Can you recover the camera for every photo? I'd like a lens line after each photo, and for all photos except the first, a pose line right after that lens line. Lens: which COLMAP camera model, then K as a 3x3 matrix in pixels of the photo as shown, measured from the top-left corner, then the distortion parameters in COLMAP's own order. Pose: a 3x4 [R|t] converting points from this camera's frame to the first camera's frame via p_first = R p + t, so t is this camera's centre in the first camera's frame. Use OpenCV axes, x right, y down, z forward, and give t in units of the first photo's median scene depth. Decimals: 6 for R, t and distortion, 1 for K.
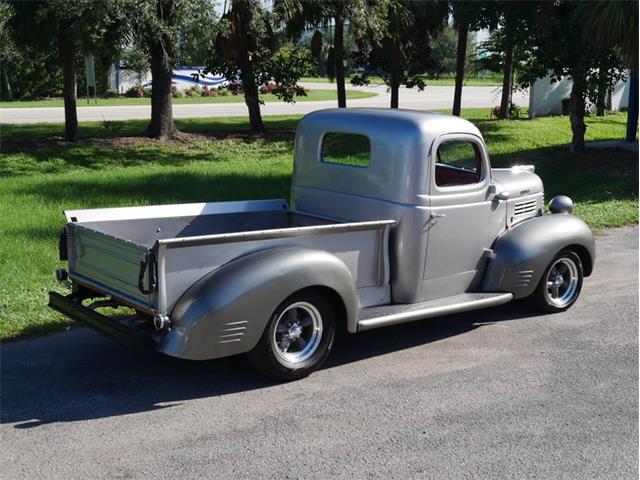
lens RADIAL K [[926.0, 0, 314.6], [0, 926.0, 240.5], [0, 0, 1]] dist [-0.015675, 0.000000]
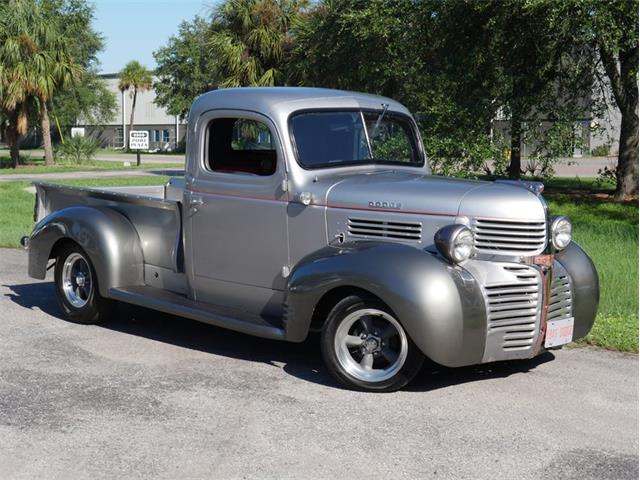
lens RADIAL K [[1036.6, 0, 318.1], [0, 1036.6, 234.3], [0, 0, 1]] dist [-0.014476, 0.000000]
pose [[0.095085, 0.079190, -0.992314, 1.043693], [-0.189711, 0.980003, 0.060029, -0.072920], [0.977225, 0.182545, 0.108207, 0.944153]]
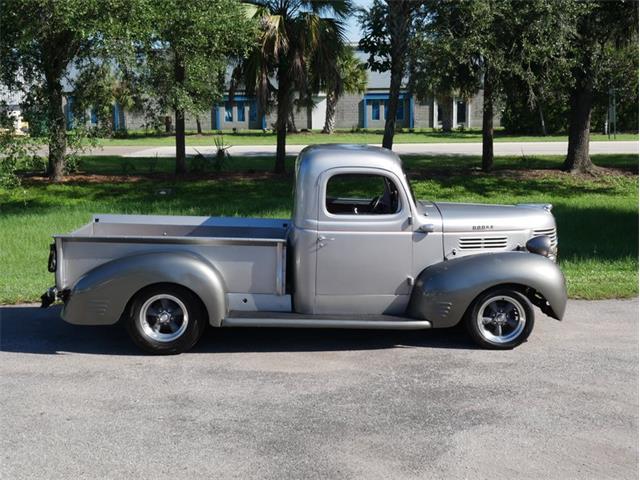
lens RADIAL K [[852.7, 0, 315.4], [0, 852.7, 262.2], [0, 0, 1]] dist [-0.000937, 0.000000]
pose [[0.784956, 0.093809, -0.612408, 0.711114], [-0.095478, 0.994978, 0.030032, -0.026992], [0.612150, 0.034898, 0.789971, 0.162382]]
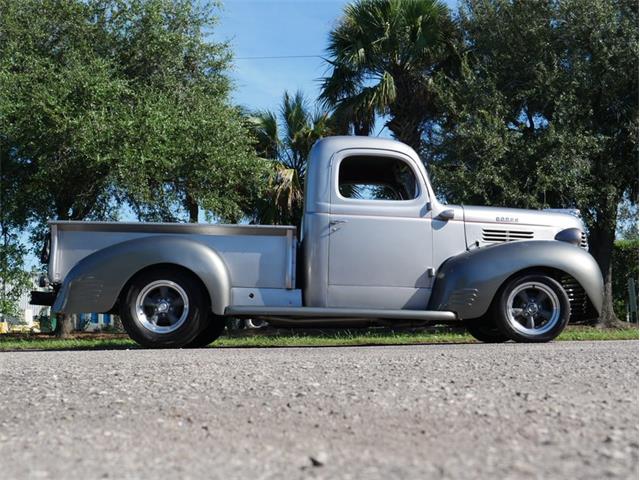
lens RADIAL K [[876.5, 0, 315.9], [0, 876.5, 237.9], [0, 0, 1]] dist [0.023984, 0.000000]
pose [[0.774929, -0.084677, -0.626350, 0.688665], [-0.097061, 0.963287, -0.250313, 0.226906], [0.624551, 0.254770, 0.738261, 0.233932]]
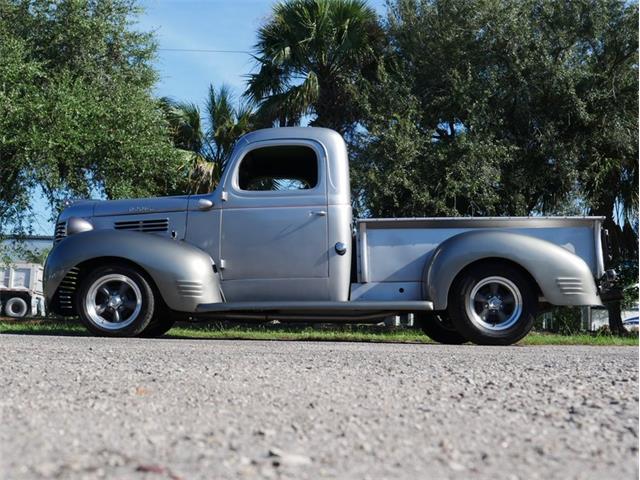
lens RADIAL K [[852.7, 0, 315.1], [0, 852.7, 240.0], [0, 0, 1]] dist [-0.000937, 0.000000]
pose [[0.817472, -0.044312, -0.574261, 0.725563], [-0.126292, 0.958982, -0.253777, 0.209149], [0.561952, 0.279981, 0.778345, 0.337317]]
